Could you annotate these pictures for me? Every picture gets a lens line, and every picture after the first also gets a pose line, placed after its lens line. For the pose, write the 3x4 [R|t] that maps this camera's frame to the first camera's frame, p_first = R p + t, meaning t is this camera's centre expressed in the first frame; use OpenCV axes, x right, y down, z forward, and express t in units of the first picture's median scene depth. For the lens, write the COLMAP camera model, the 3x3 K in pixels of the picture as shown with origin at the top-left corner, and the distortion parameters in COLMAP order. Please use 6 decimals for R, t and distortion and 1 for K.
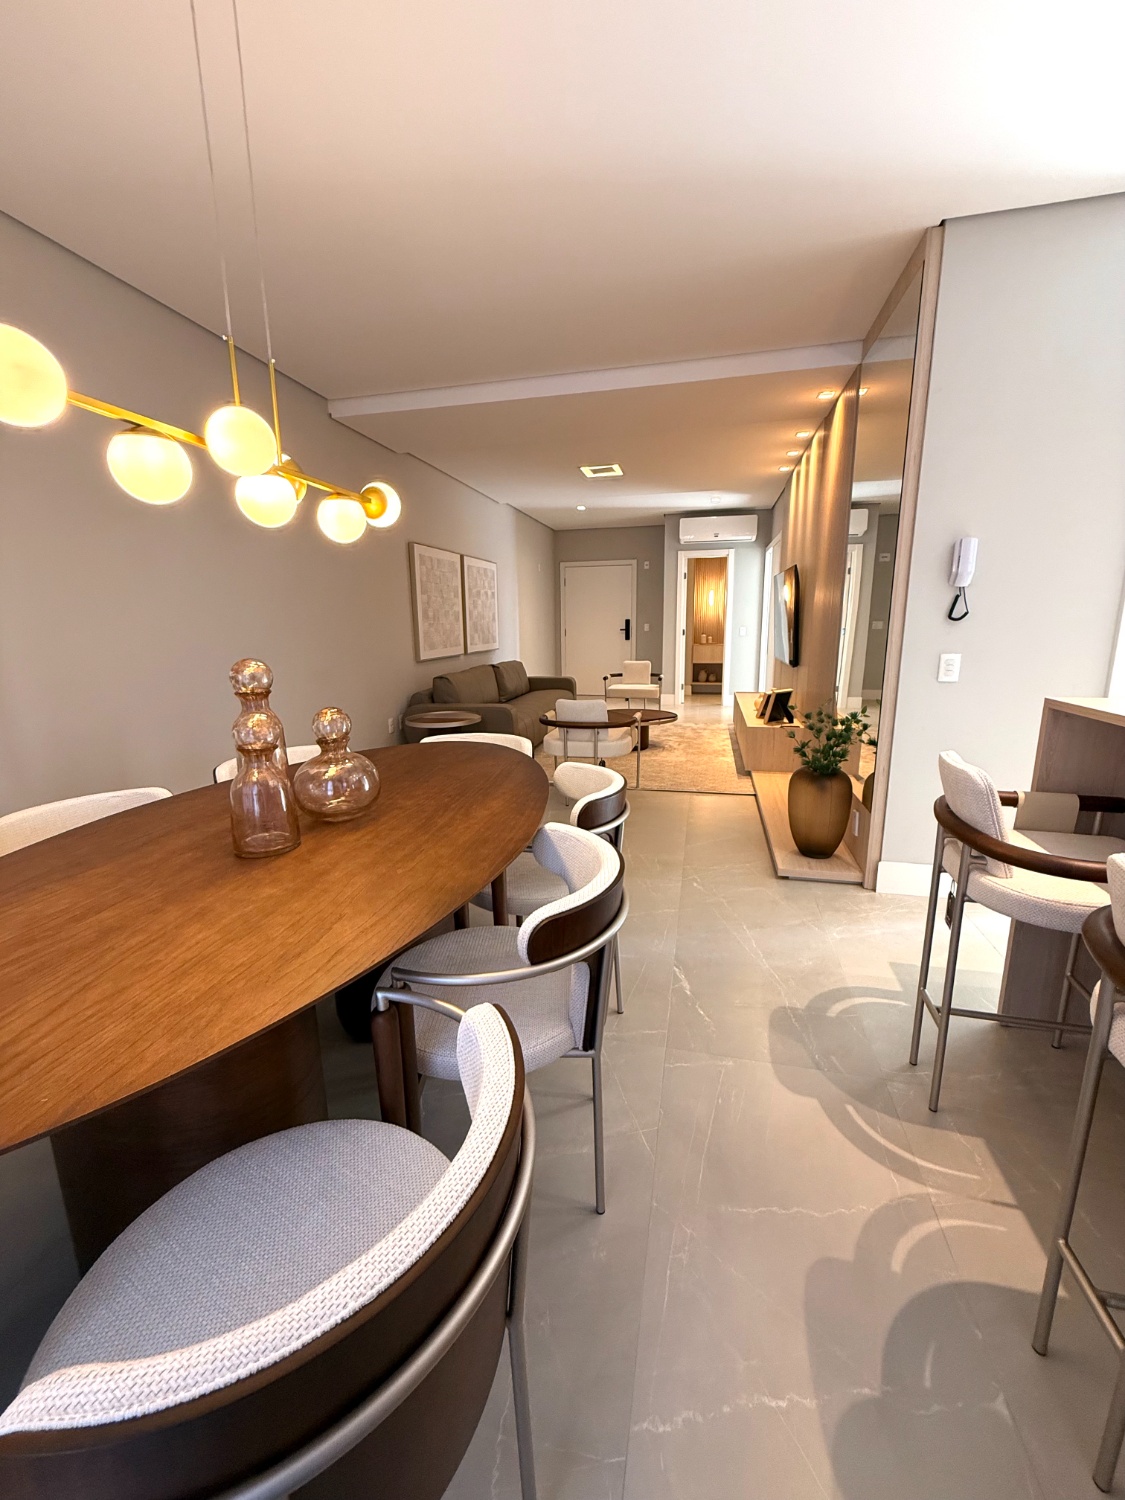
lens RADIAL K [[599.4, 0, 562.6], [0, 599.4, 746.2], [0, 0, 1]] dist [-0.000865, -0.000184]
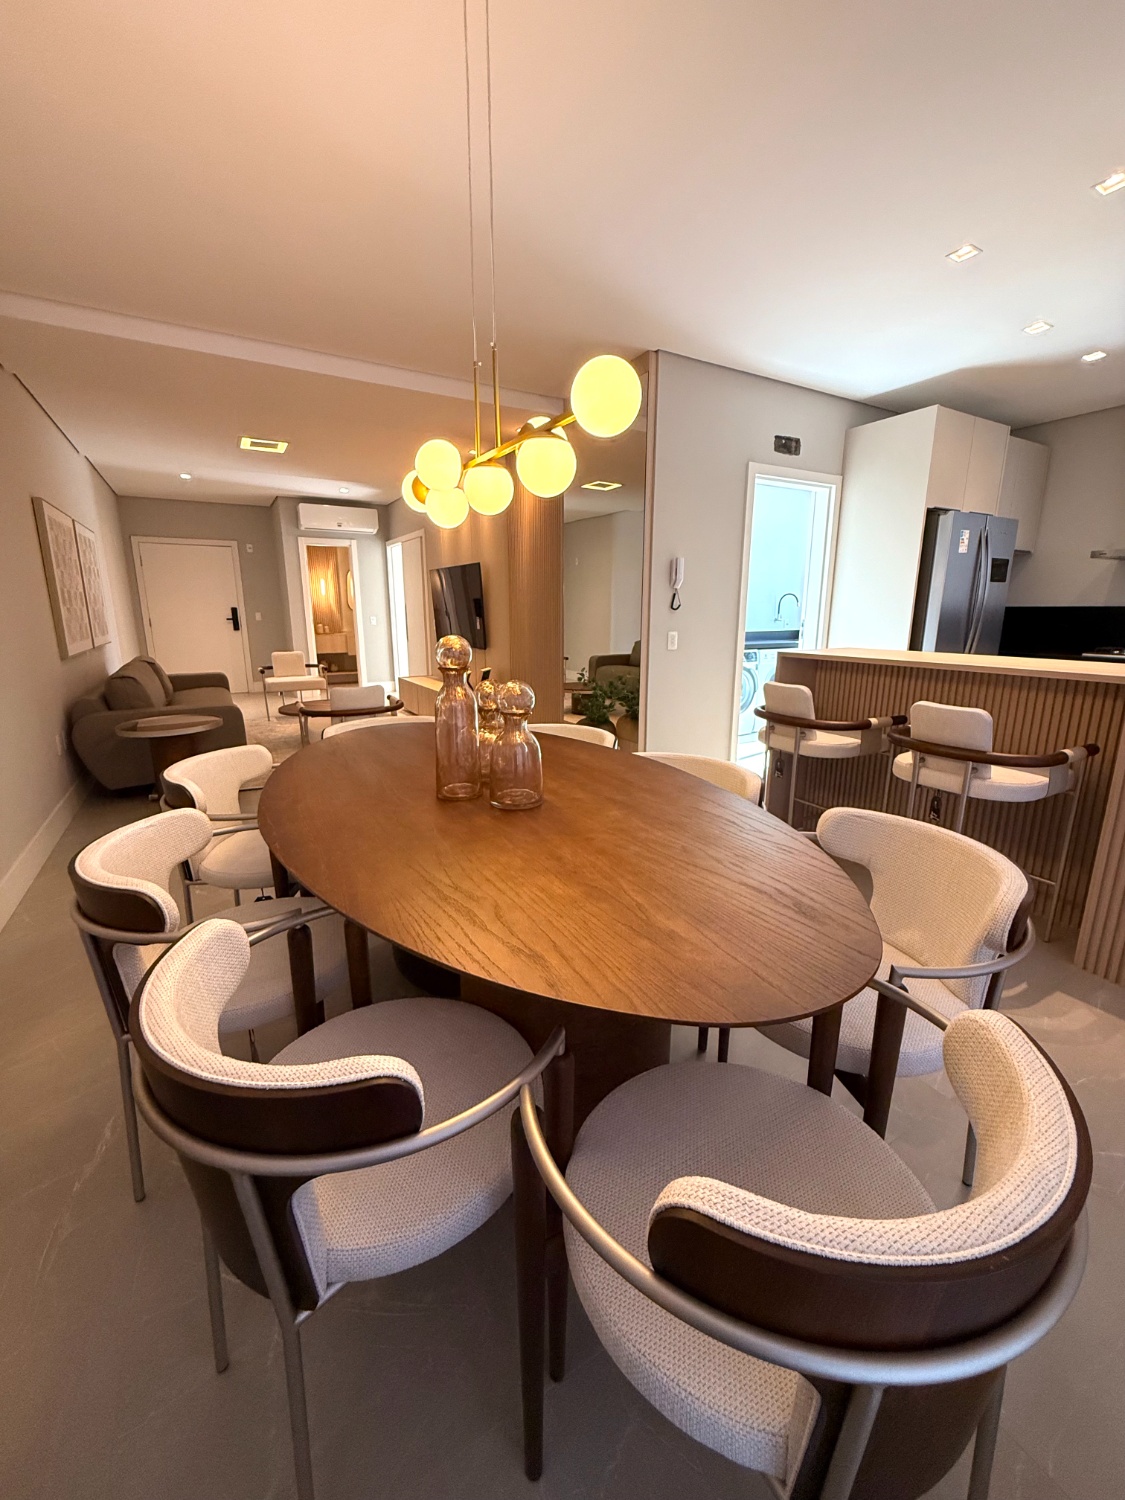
lens RADIAL K [[599.4, 0, 562.6], [0, 599.4, 746.2], [0, 0, 1]] dist [-0.000865, -0.000184]
pose [[0.728119, -0.140049, 0.670991, -0.276376], [0.130935, 0.989297, 0.064404, 0.000851], [-0.672829, 0.040962, 0.738663, 0.024803]]
